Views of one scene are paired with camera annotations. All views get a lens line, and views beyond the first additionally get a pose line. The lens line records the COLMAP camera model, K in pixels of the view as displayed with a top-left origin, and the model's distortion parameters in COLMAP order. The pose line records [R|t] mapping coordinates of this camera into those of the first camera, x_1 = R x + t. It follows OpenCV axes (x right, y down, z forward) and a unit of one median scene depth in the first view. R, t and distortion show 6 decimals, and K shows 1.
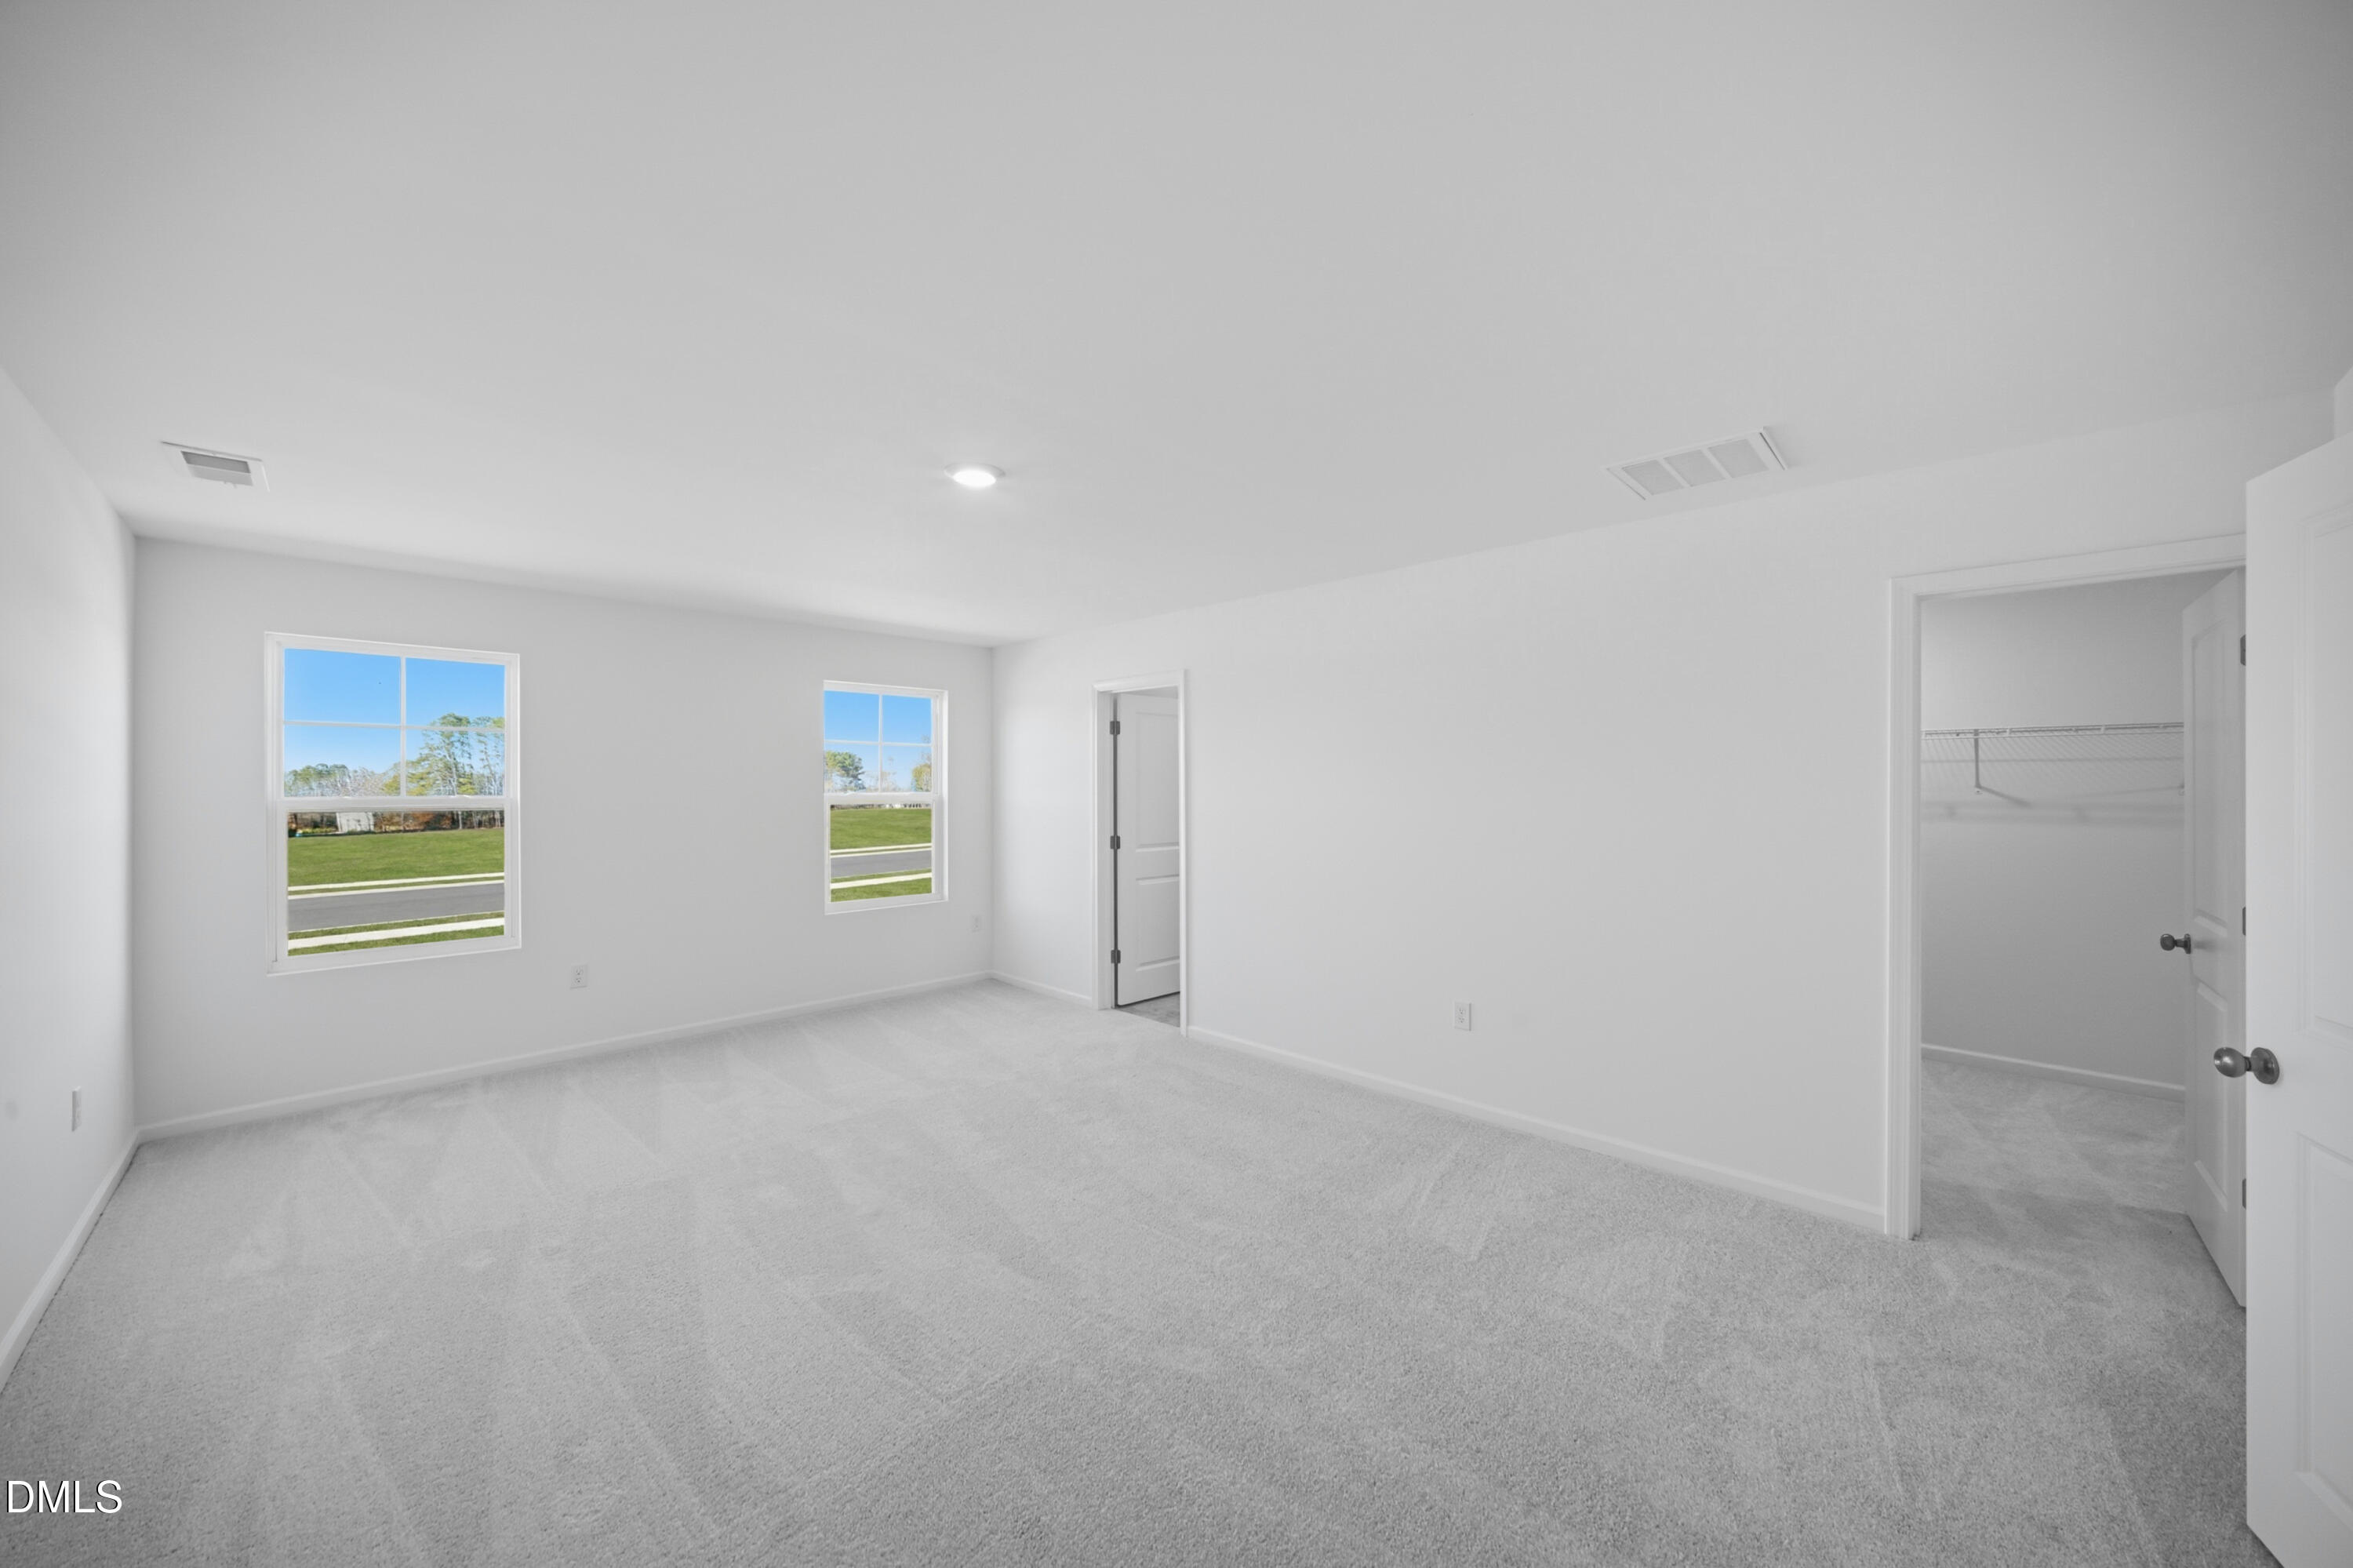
lens RADIAL K [[838.9, 0, 1177.1], [0, 838.9, 773.5], [0, 0, 1]] dist [-0.030191, 0.009742]
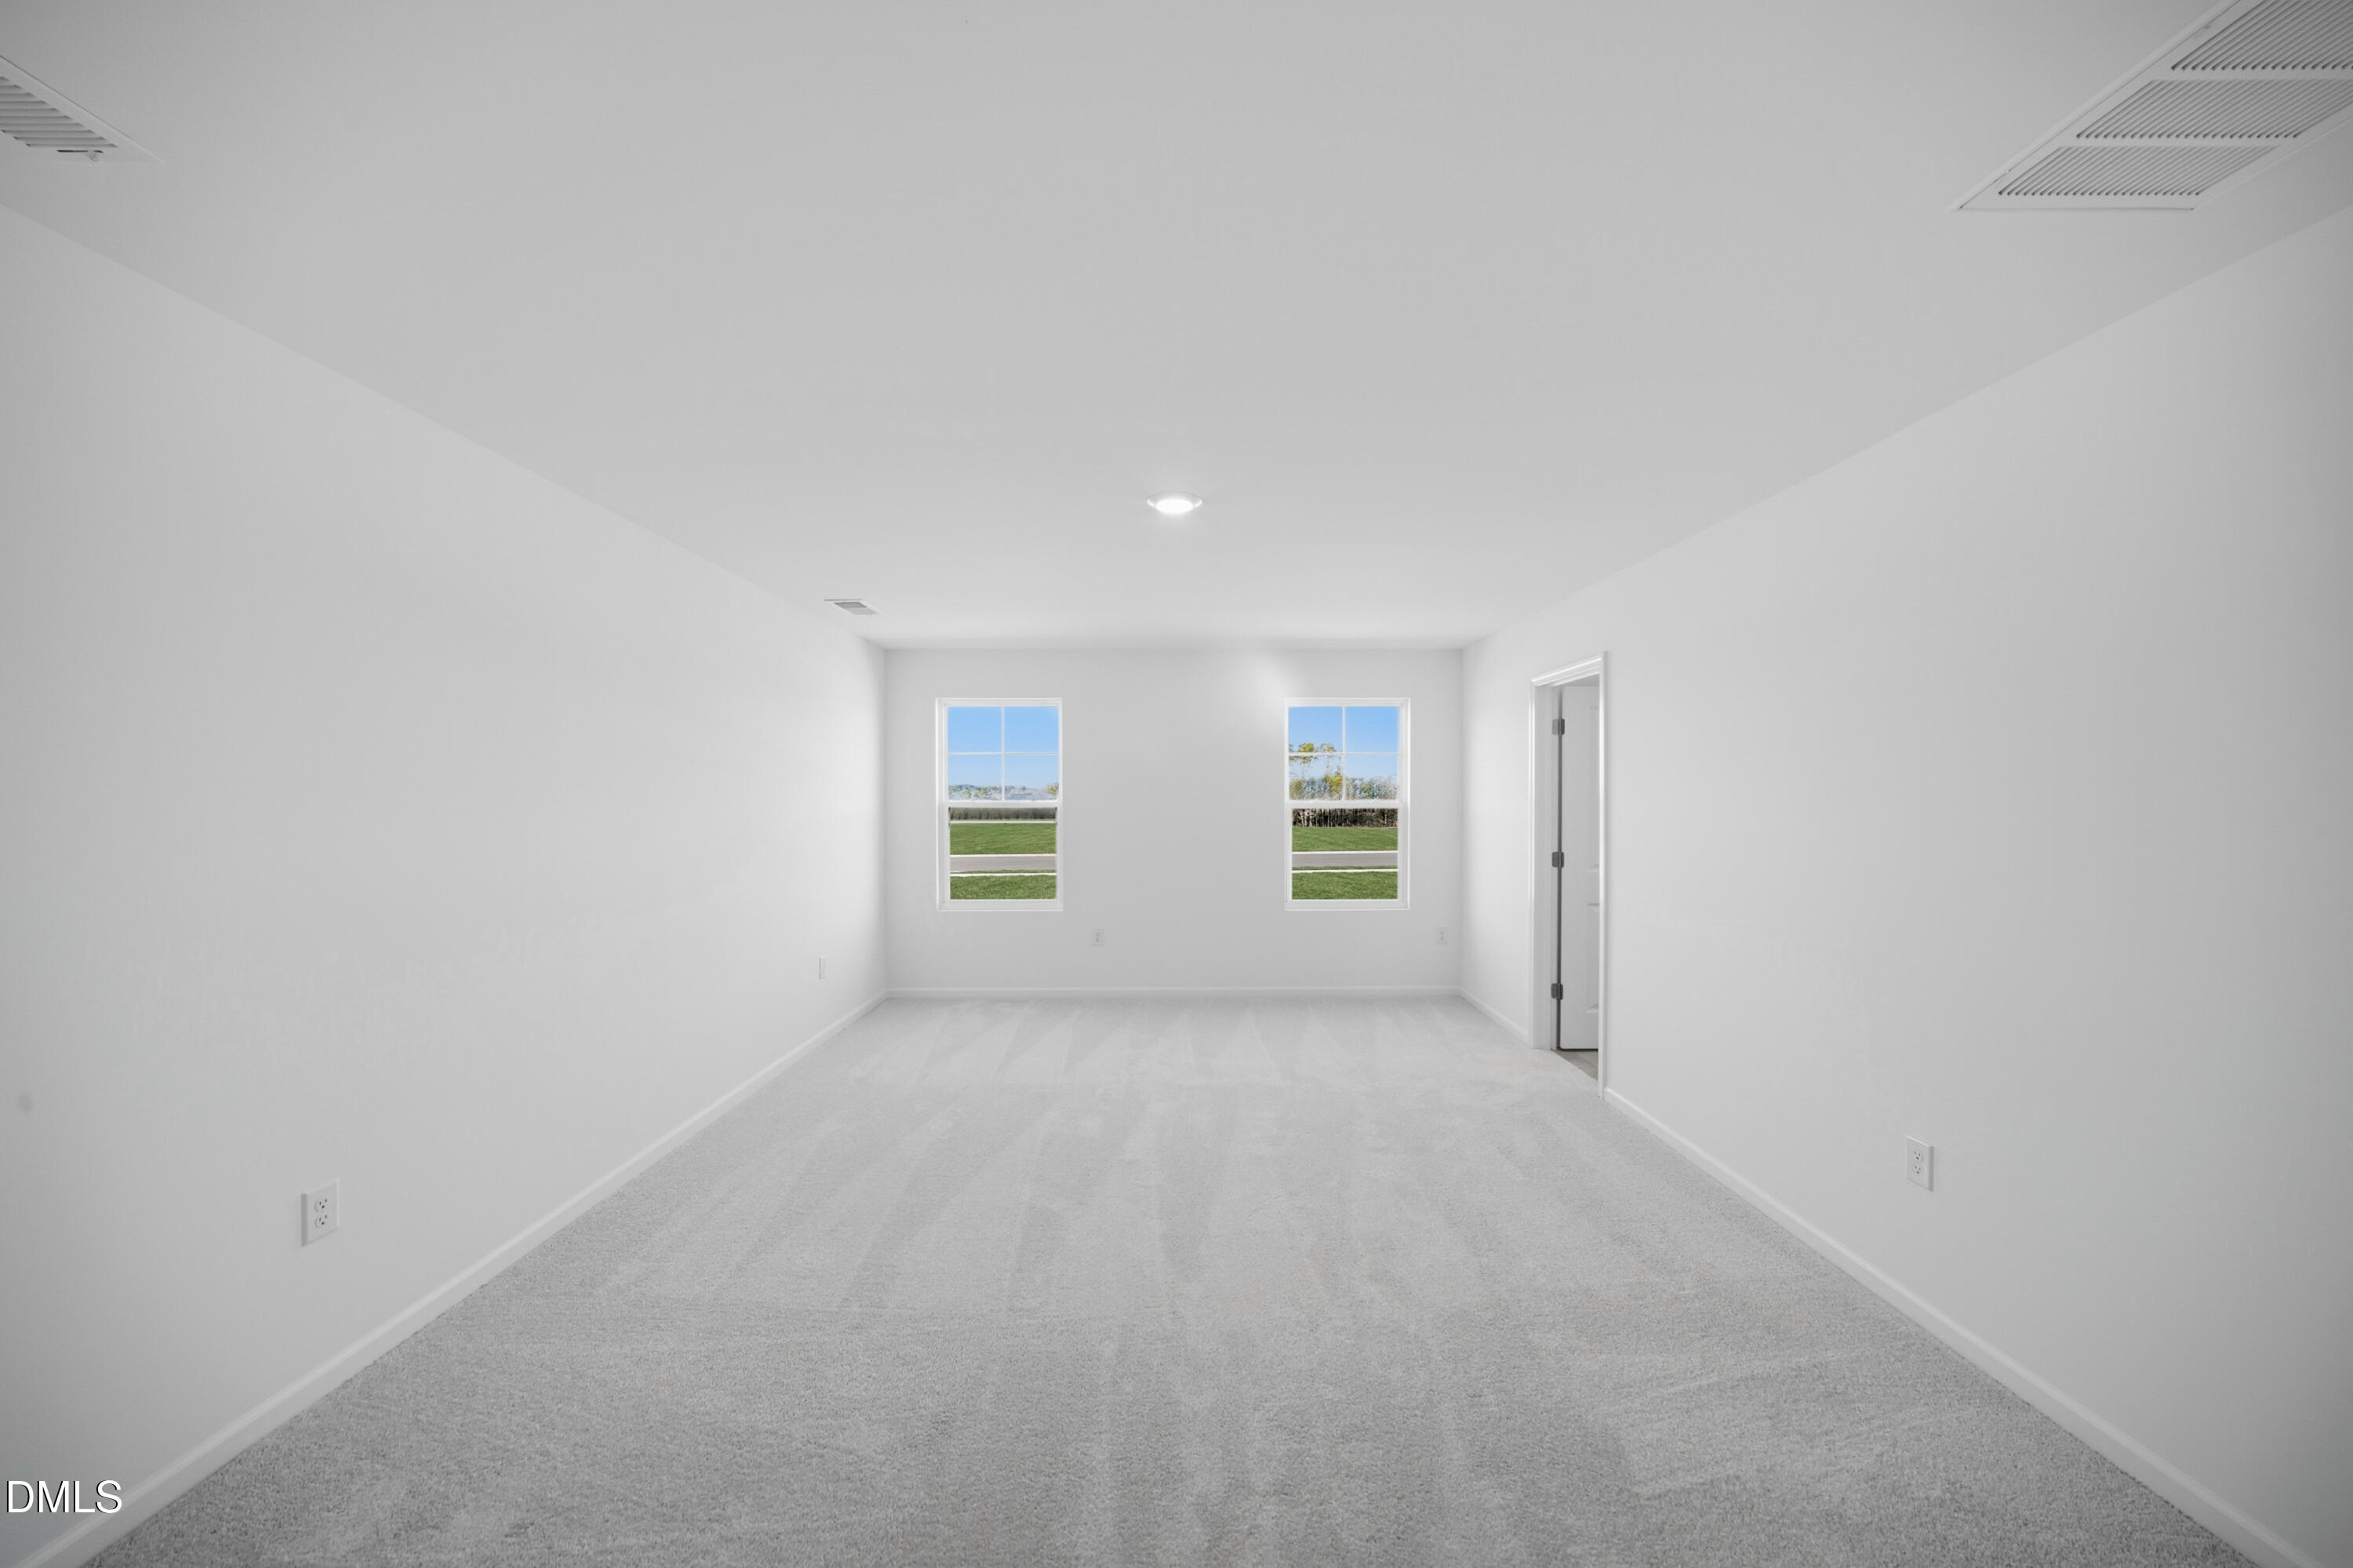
lens RADIAL K [[834.7, 0, 1187.7], [0, 834.7, 794.8], [0, 0, 1]] dist [-0.028616, 0.009747]
pose [[0.703179, 0.000080, -0.711013, 0.299743], [0.009183, 0.999916, 0.009195, 0.004596], [0.710954, -0.012995, 0.703119, 0.144532]]
